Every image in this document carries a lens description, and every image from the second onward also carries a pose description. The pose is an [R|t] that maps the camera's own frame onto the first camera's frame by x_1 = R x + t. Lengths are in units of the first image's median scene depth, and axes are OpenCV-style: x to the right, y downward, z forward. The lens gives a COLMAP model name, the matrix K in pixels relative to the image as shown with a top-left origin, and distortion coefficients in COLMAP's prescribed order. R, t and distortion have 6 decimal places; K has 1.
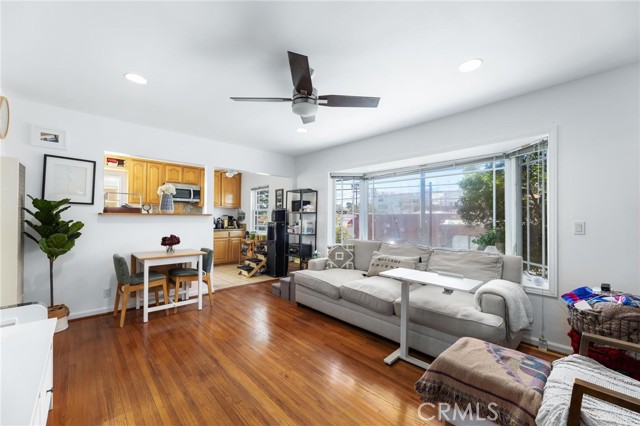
lens RADIAL K [[254.3, 0, 319.4], [0, 254.3, 215.1], [0, 0, 1]] dist [0.002635, 0.000127]
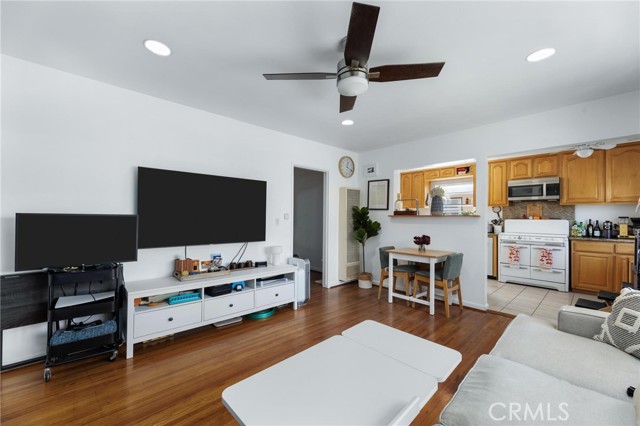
lens RADIAL K [[254.3, 0, 319.4], [0, 254.3, 215.1], [0, 0, 1]] dist [0.002635, 0.000127]
pose [[-0.009680, -0.016698, -0.999814, 0.494055], [0.000541, 0.999860, -0.016704, 0.011594], [0.999953, -0.000703, -0.009670, 0.578138]]
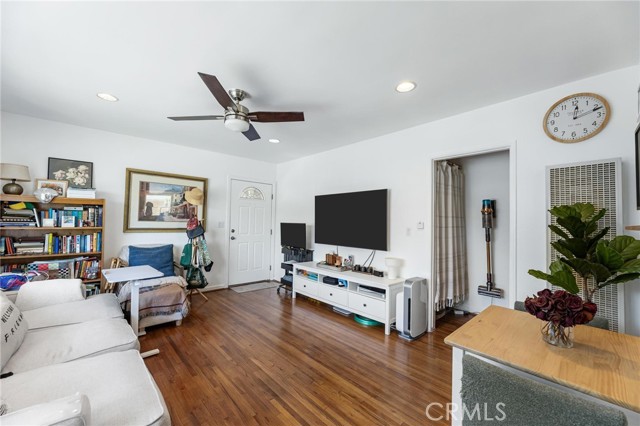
lens RADIAL K [[254.3, 0, 319.4], [0, 254.3, 215.1], [0, 0, 1]] dist [0.002635, 0.000127]
pose [[-0.999696, -0.023702, 0.006816, -0.261304], [-0.023940, 0.999020, -0.037227, 0.002707], [-0.005927, -0.037379, -0.999284, 1.325984]]
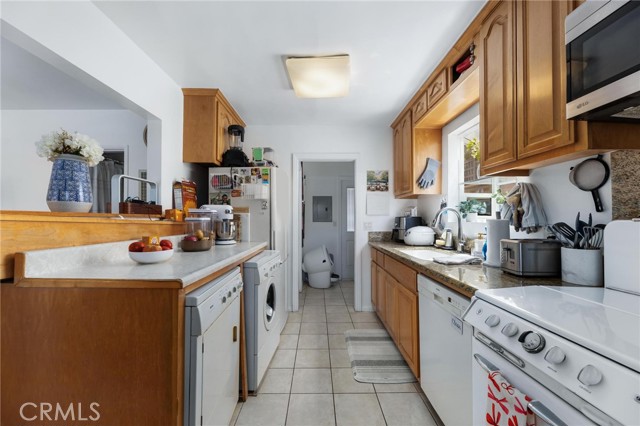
lens RADIAL K [[254.3, 0, 319.4], [0, 254.3, 215.1], [0, 0, 1]] dist [0.002635, 0.000127]
pose [[-0.671753, -0.019345, -0.740523, -0.627213], [-0.000357, 0.999667, -0.025790, 0.014411], [0.740775, -0.017060, -0.671536, 1.661874]]
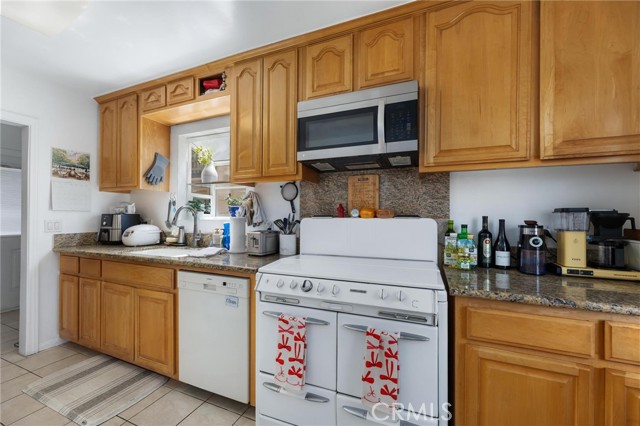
lens RADIAL K [[254.3, 0, 319.4], [0, 254.3, 215.1], [0, 0, 1]] dist [0.002635, 0.000127]
pose [[0.410572, -0.011716, -0.911753, -0.548946], [0.006496, 0.999930, -0.009924, 0.012142], [0.911805, -0.001848, 0.410619, 1.512751]]
